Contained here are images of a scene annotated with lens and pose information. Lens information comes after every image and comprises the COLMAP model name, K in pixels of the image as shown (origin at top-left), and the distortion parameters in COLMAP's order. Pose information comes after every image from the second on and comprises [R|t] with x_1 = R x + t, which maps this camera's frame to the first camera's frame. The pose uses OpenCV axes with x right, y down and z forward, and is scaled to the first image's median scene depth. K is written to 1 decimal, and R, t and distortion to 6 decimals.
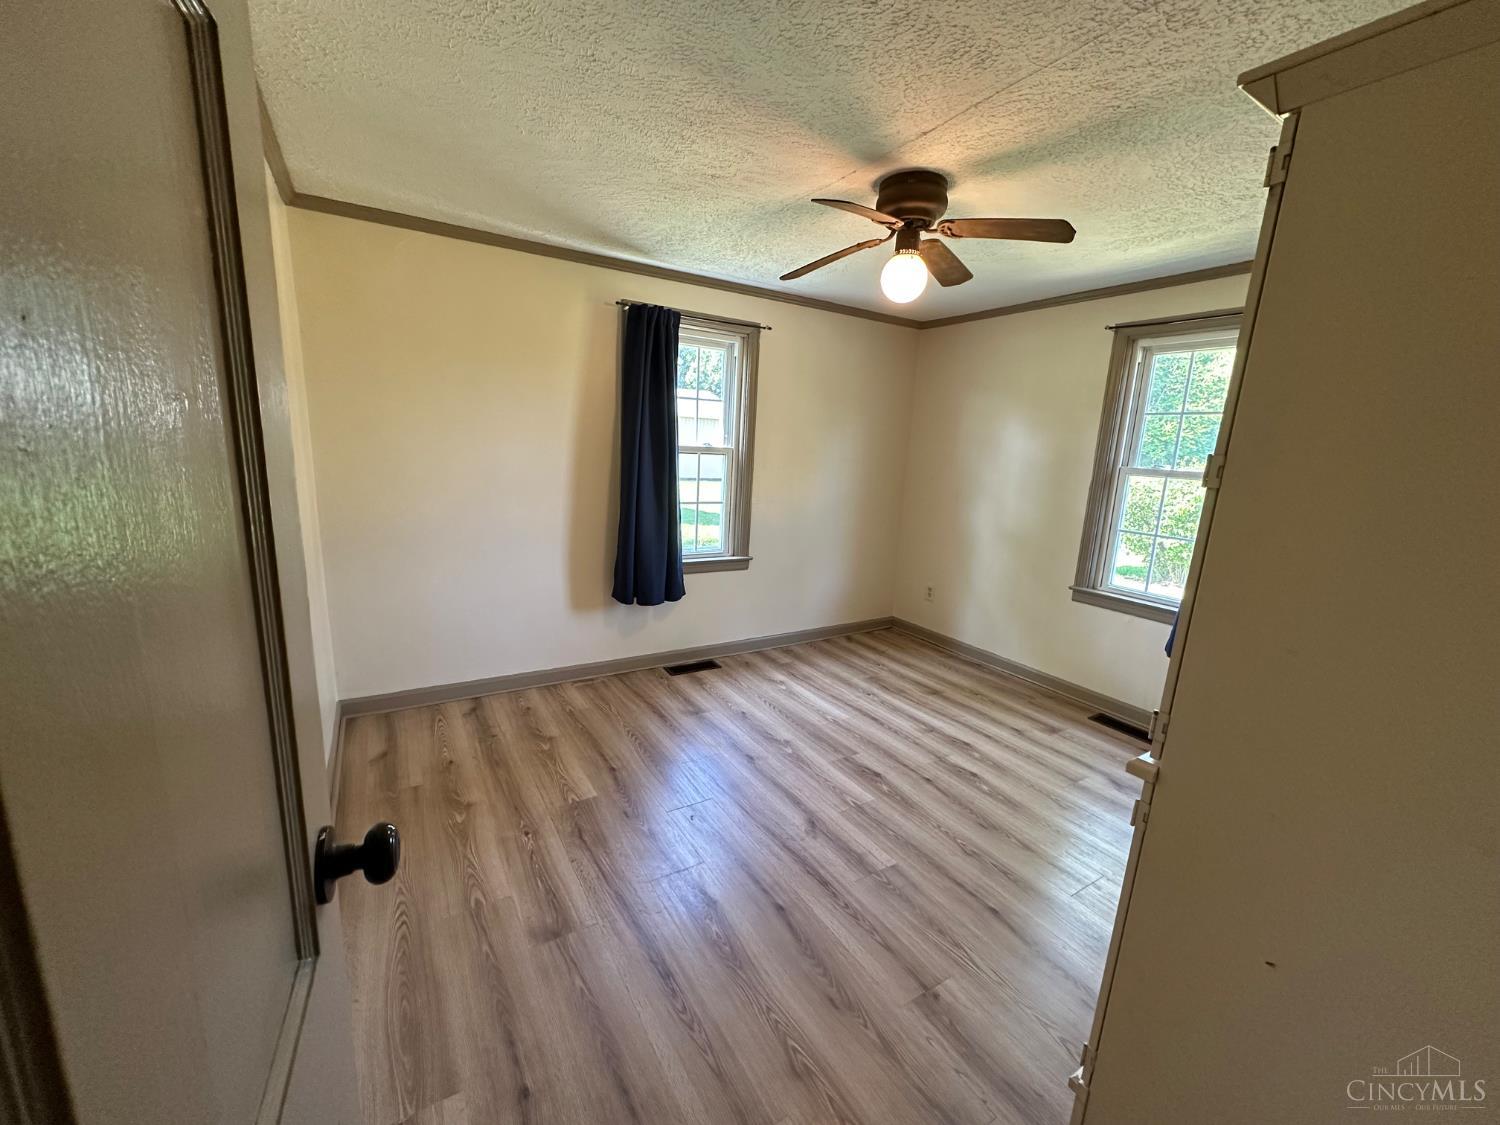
lens RADIAL K [[597.4, 0, 748.7], [0, 597.4, 564.4], [0, 0, 1]] dist [-0.000784, -0.000143]
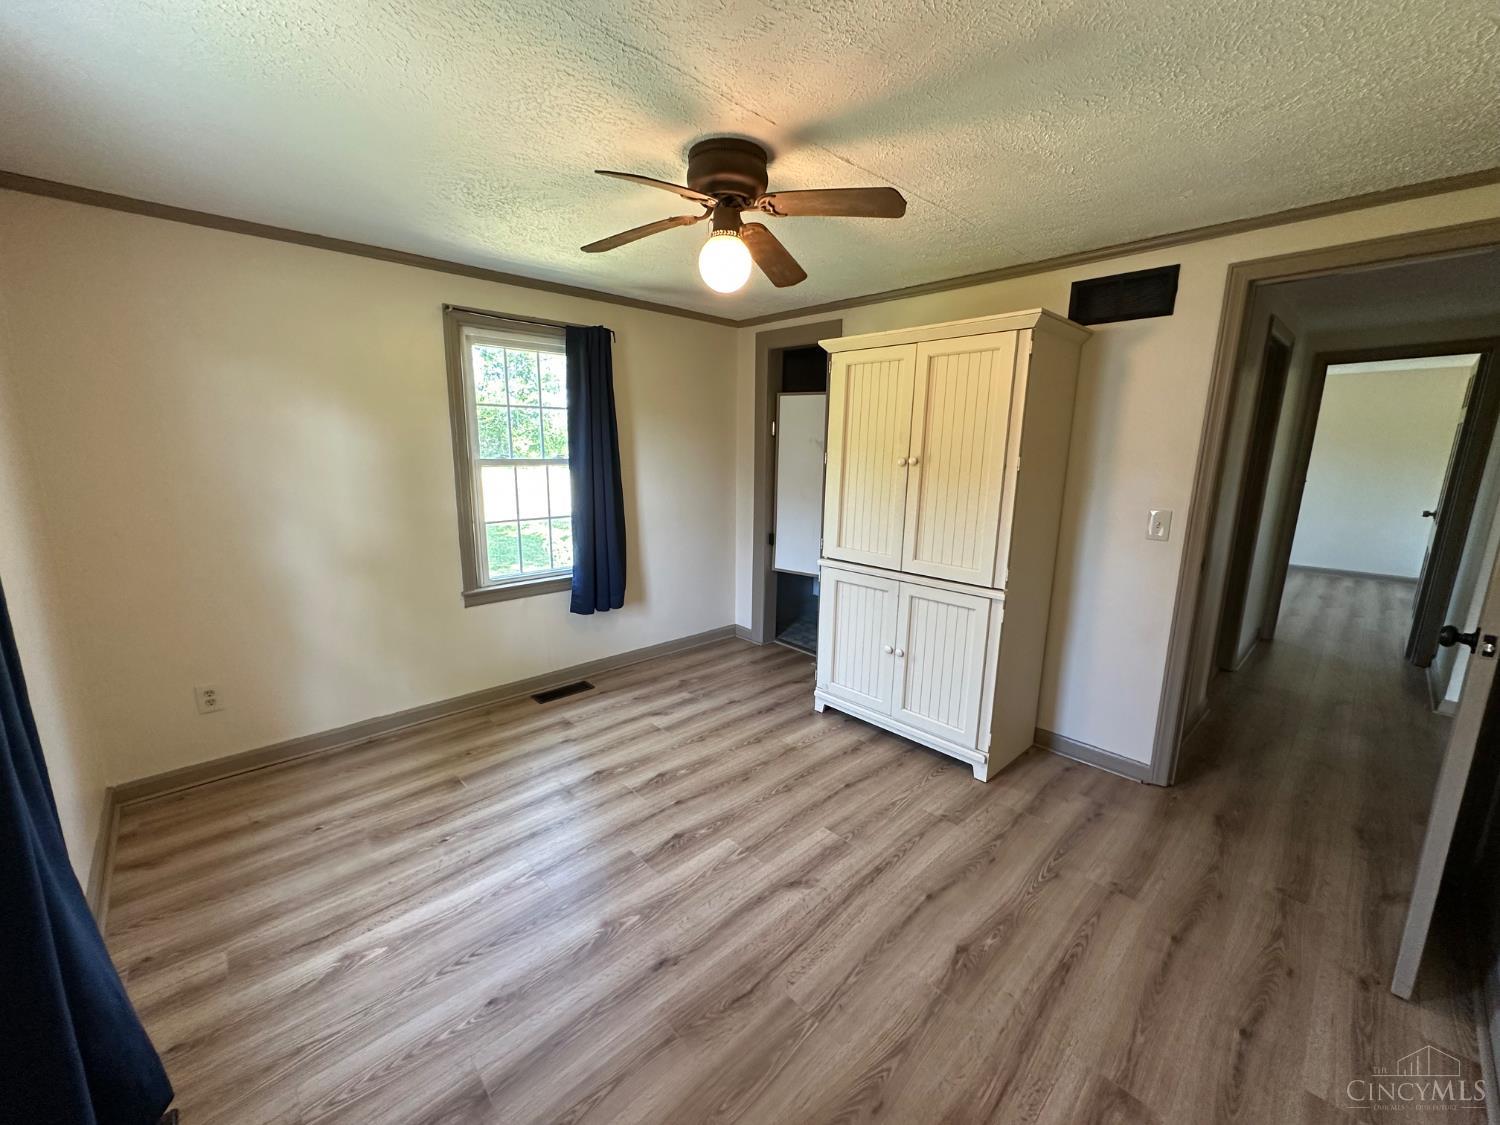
lens RADIAL K [[597.4, 0, 748.3], [0, 597.4, 563.0], [0, 0, 1]] dist [-0.000784, -0.000143]
pose [[-0.208310, -0.237679, 0.948744, -0.419036], [0.175060, 0.945299, 0.275253, -0.189535], [-0.962269, 0.223425, -0.155307, 0.751823]]
